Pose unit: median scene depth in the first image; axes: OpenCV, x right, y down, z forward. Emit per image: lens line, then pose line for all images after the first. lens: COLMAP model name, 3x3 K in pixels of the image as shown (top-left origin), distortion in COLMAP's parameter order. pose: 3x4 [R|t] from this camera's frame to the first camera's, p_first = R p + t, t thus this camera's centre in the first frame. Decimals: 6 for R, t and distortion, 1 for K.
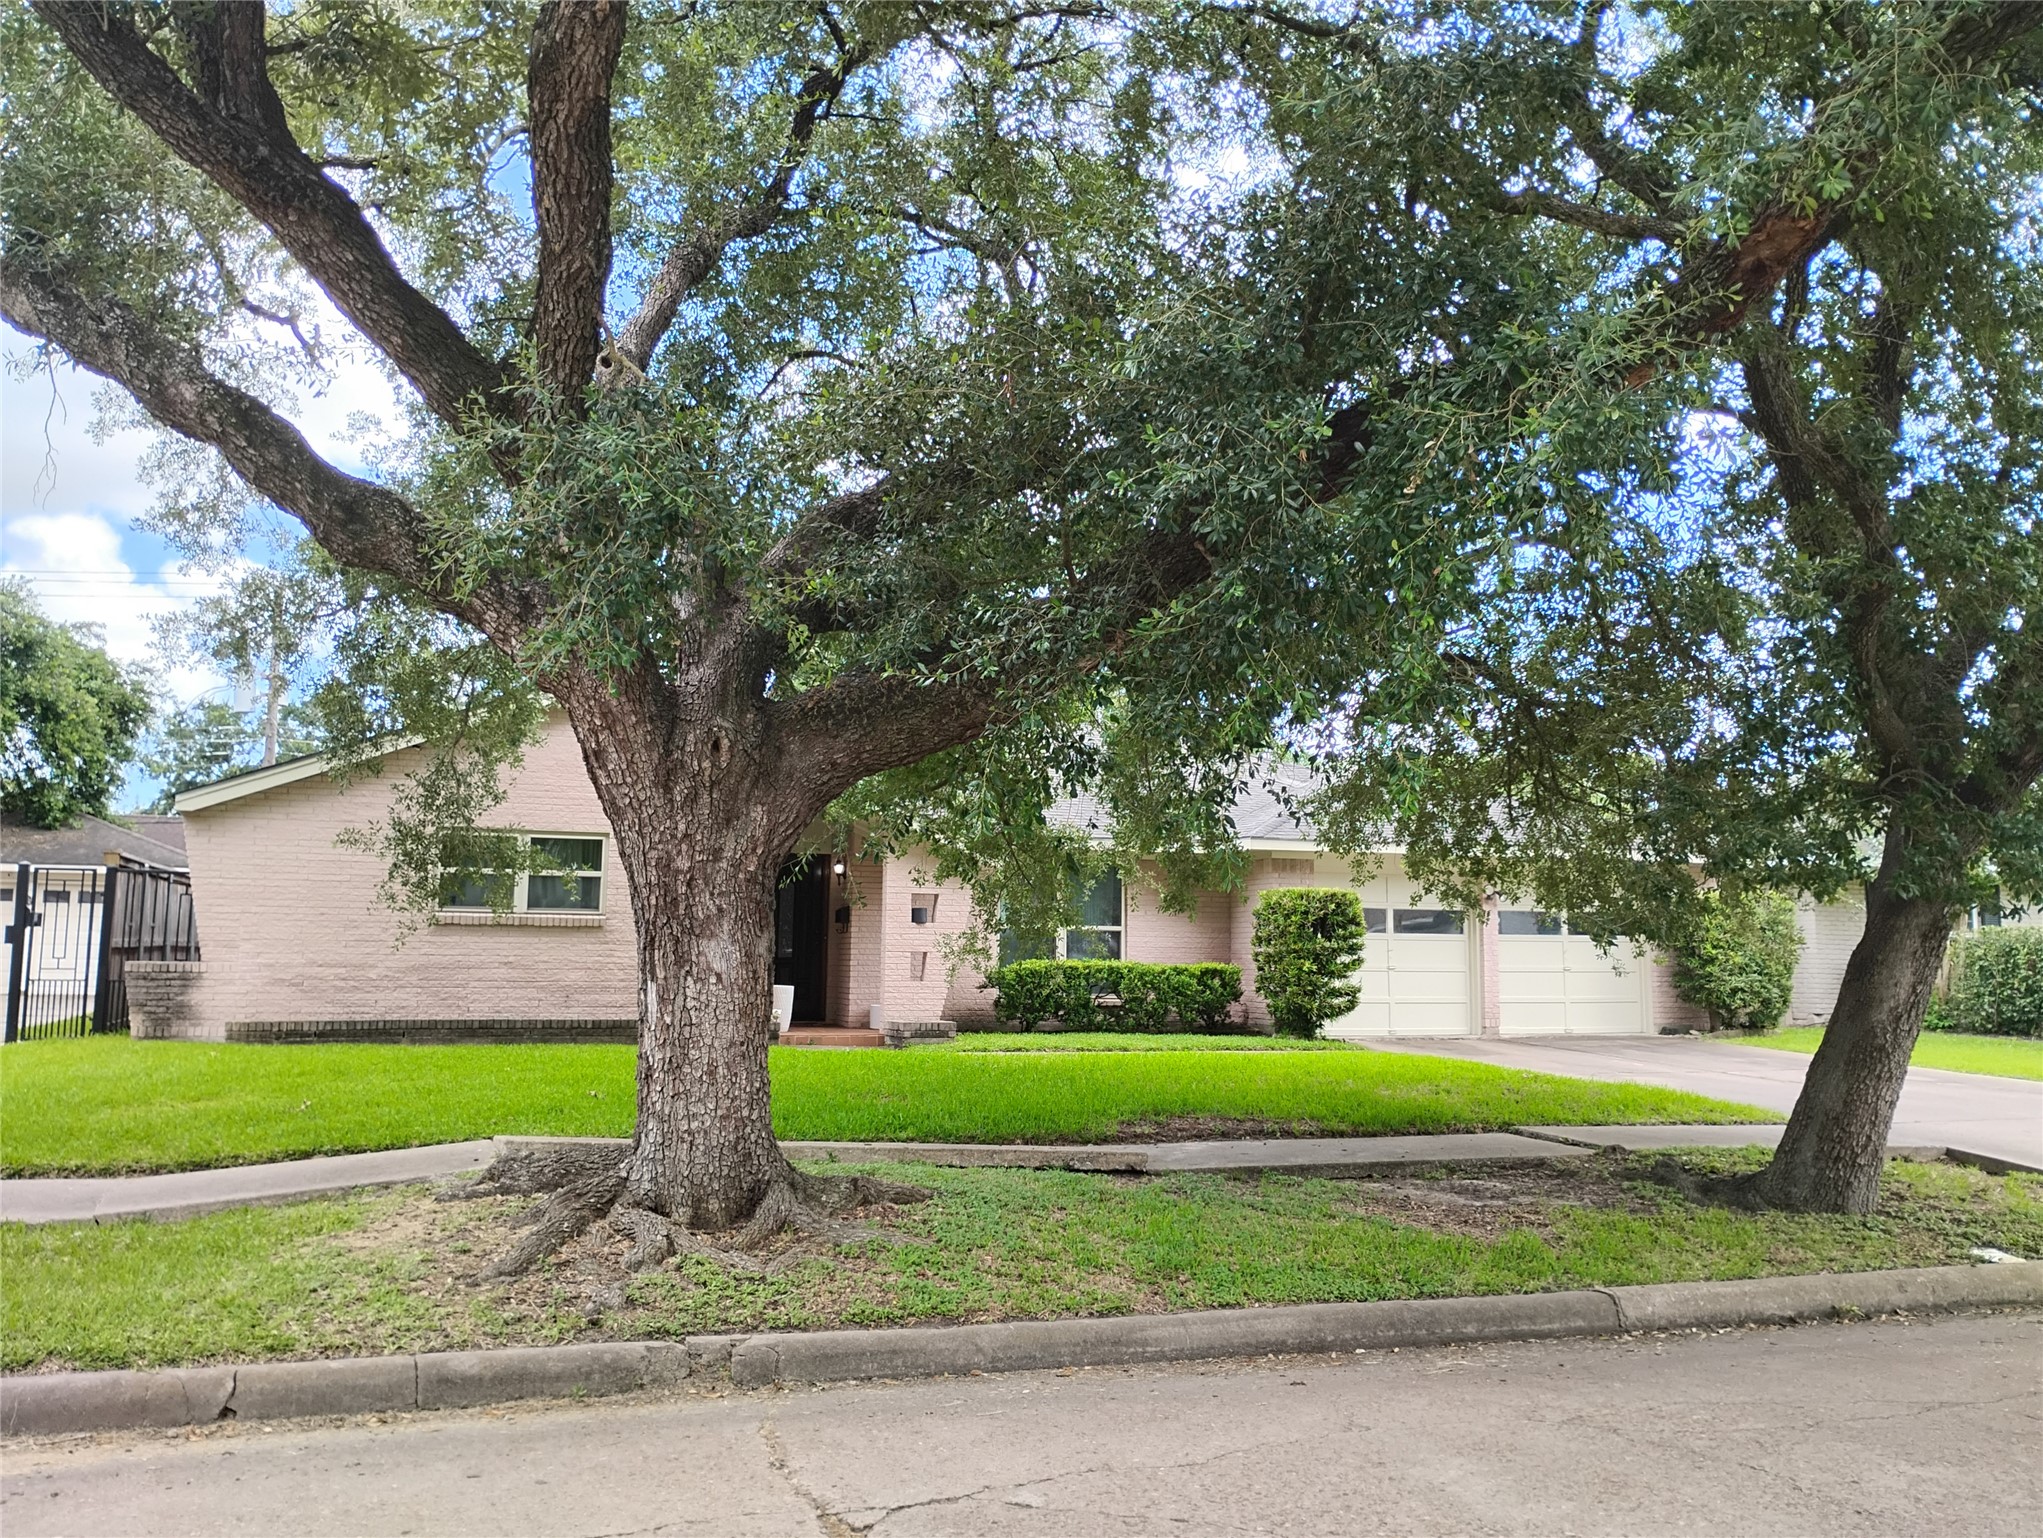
lens RADIAL K [[1700.1, 0, 1025.7], [0, 1700.1, 761.5], [0, 0, 1]] dist [0.050759, -0.067172]
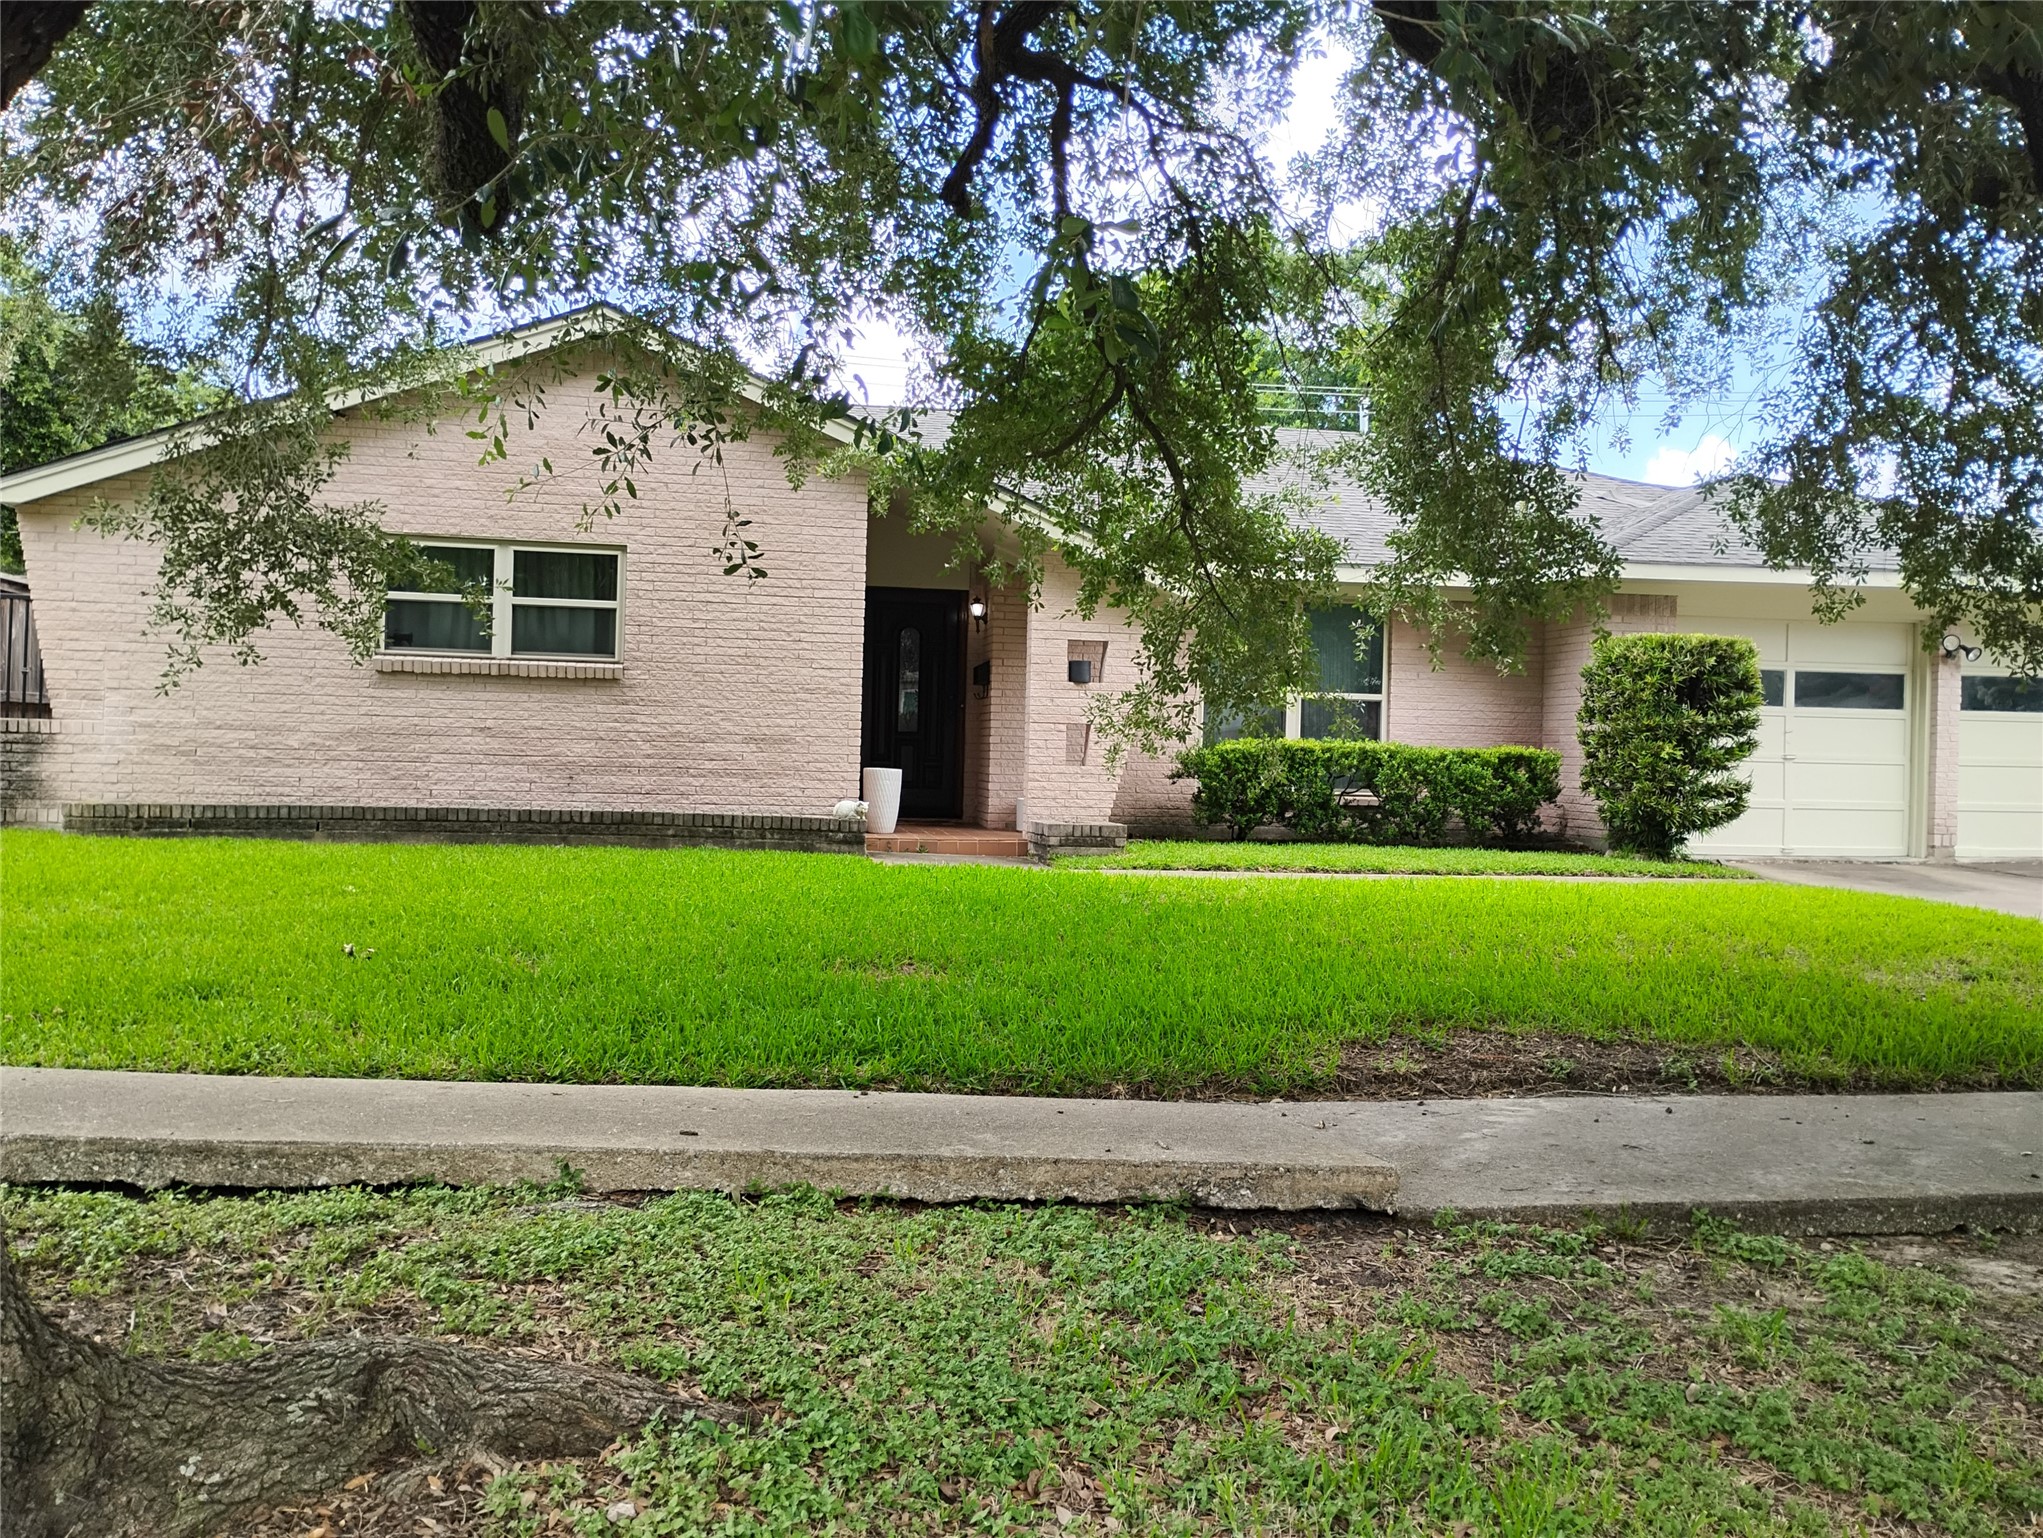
lens RADIAL K [[1700.1, 0, 1012.5], [0, 1700.1, 773.0], [0, 0, 1]] dist [0.050759, -0.067172]
pose [[0.986371, 0.014783, -0.163872, 0.023420], [0.005832, 0.992188, 0.124614, 0.044003], [0.164434, -0.123872, 0.978579, 0.305940]]
